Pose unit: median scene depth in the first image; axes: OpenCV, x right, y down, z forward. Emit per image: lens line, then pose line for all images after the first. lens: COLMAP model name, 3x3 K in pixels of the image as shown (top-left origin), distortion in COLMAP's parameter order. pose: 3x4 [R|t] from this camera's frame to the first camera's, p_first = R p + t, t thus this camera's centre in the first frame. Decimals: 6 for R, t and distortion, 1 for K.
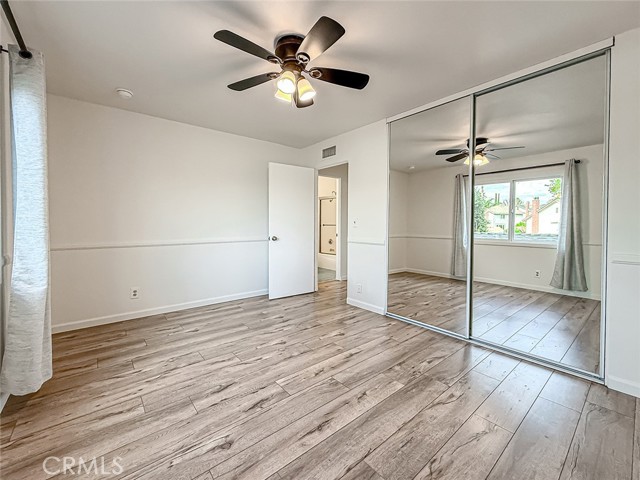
lens RADIAL K [[262.3, 0, 319.2], [0, 262.3, 233.6], [0, 0, 1]] dist [-0.008786, 0.000909]
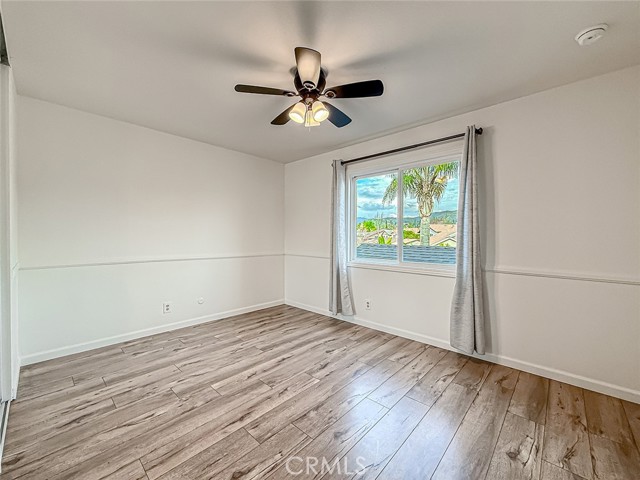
lens RADIAL K [[262.3, 0, 320.9], [0, 262.3, 235.9], [0, 0, 1]] dist [-0.008786, 0.000909]
pose [[-0.991210, -0.009697, -0.131945, -0.004530], [-0.015276, 0.999029, 0.041333, -0.144933], [0.131416, 0.042985, -0.990395, 2.109213]]
